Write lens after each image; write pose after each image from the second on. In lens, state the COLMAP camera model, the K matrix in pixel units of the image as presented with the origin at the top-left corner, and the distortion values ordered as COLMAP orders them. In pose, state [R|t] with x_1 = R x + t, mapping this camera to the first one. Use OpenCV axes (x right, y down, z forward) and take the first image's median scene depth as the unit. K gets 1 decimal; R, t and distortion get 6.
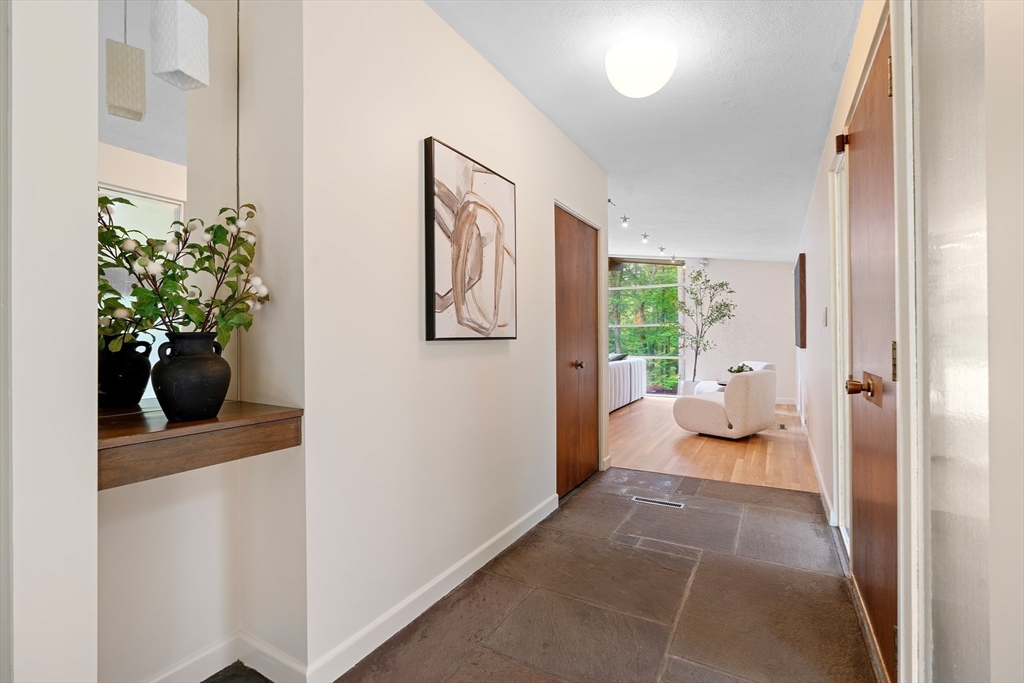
lens RADIAL K [[455.7, 0, 513.2], [0, 455.7, 336.5], [0, 0, 1]] dist [-0.009505, 0.002413]
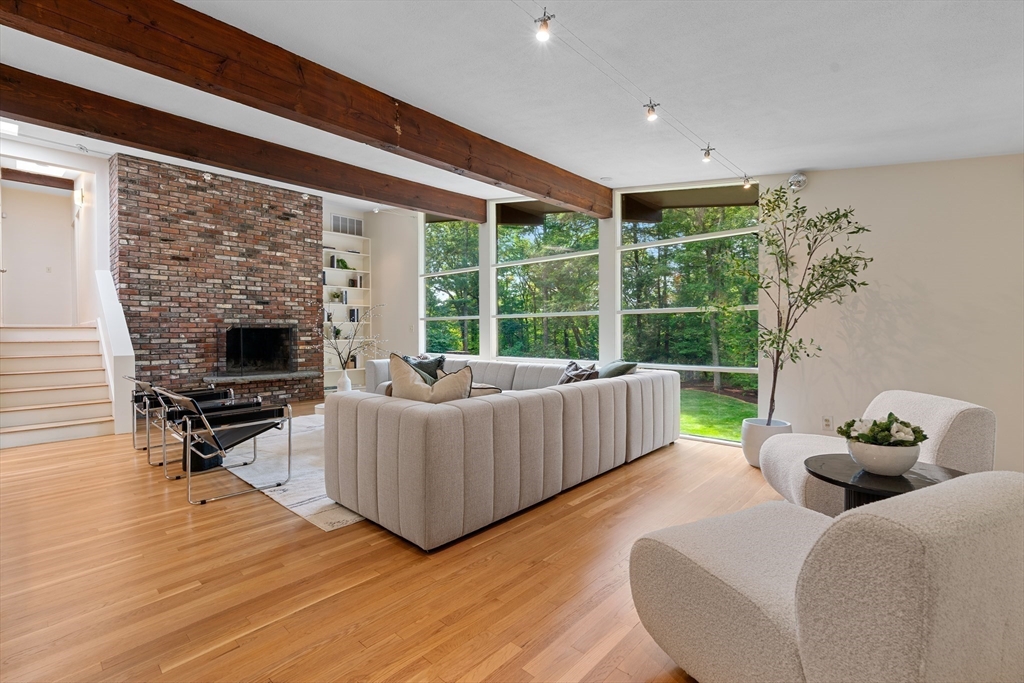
lens RADIAL K [[455.7, 0, 509.0], [0, 455.7, 339.7], [0, 0, 1]] dist [-0.009505, 0.002413]
pose [[0.975124, 0.002732, -0.221642, 0.237083], [0.002132, 0.999762, 0.021706, -0.001712], [0.221649, -0.021639, 0.974886, 0.475400]]
